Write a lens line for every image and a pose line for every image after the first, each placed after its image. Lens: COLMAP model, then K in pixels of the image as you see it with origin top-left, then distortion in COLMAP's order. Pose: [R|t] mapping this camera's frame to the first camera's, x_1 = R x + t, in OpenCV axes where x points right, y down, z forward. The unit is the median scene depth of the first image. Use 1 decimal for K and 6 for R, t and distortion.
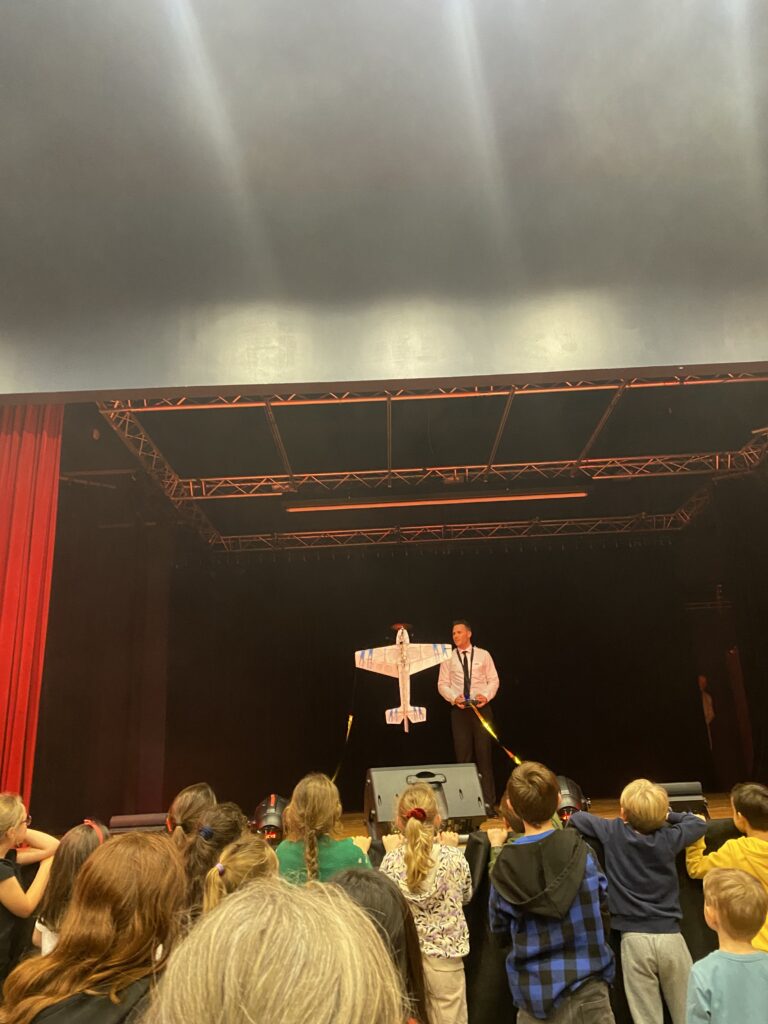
lens RADIAL K [[776.9, 0, 387.1], [0, 776.9, 506.9], [0, 0, 1]] dist [0.160635, -0.491327]
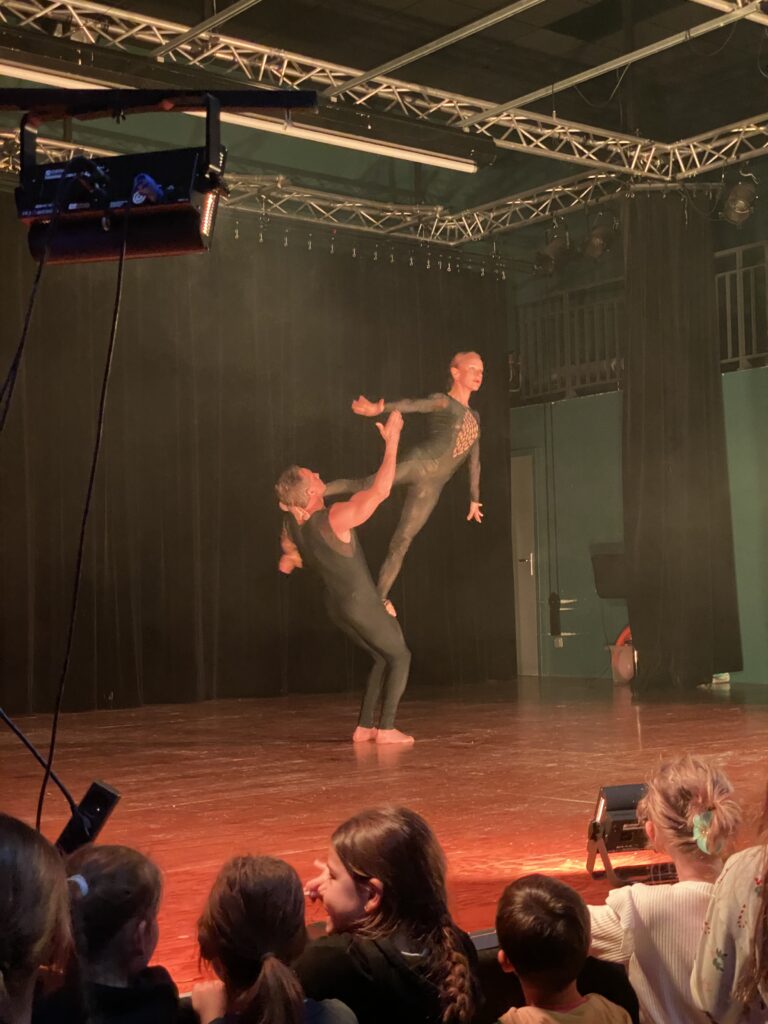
lens RADIAL K [[1555.9, 0, 384.0], [0, 1555.9, 512.0], [0, 0, 1]] dist [0.131744, 0.005221]
pose [[0.780437, 0.070501, 0.621247, -0.428359], [-0.224377, 0.959016, 0.173041, 0.036329], [-0.583586, -0.274442, 0.764270, 0.155621]]
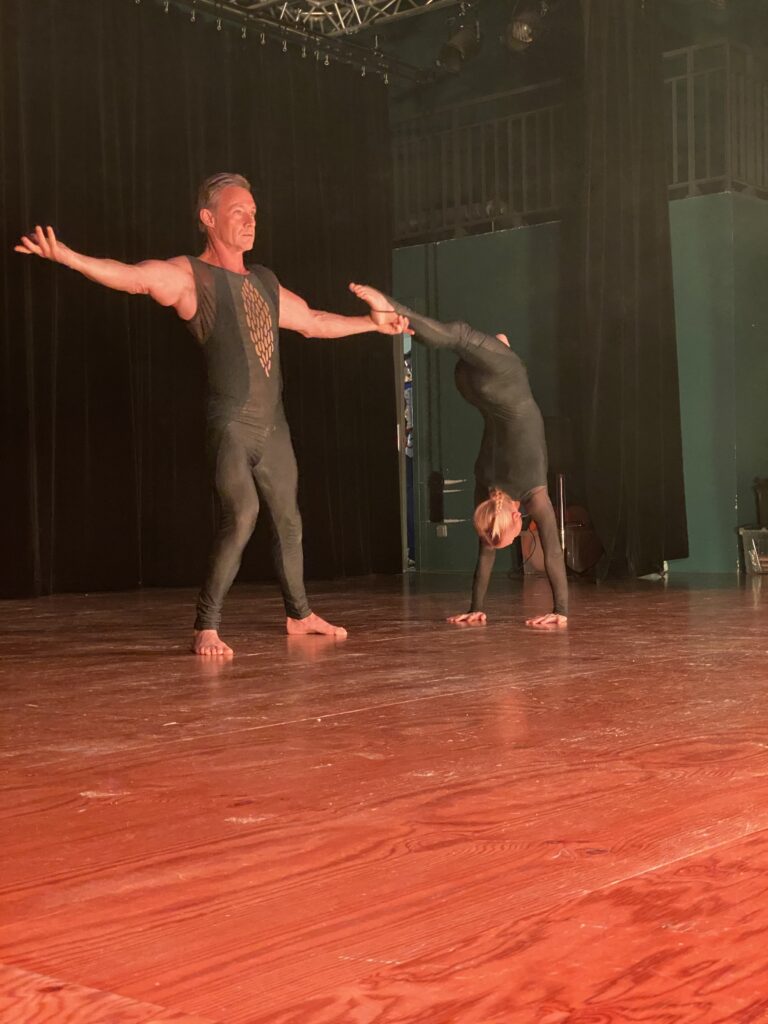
lens RADIAL K [[1546.5, 0, 384.0], [0, 1546.5, 512.0], [0, 0, 1]] dist [0.138263, -0.110641]
pose [[0.634568, 0.044860, 0.771564, -0.356529], [-0.268884, 0.948764, 0.165979, 0.157434], [-0.724586, -0.312786, 0.614117, 0.416301]]
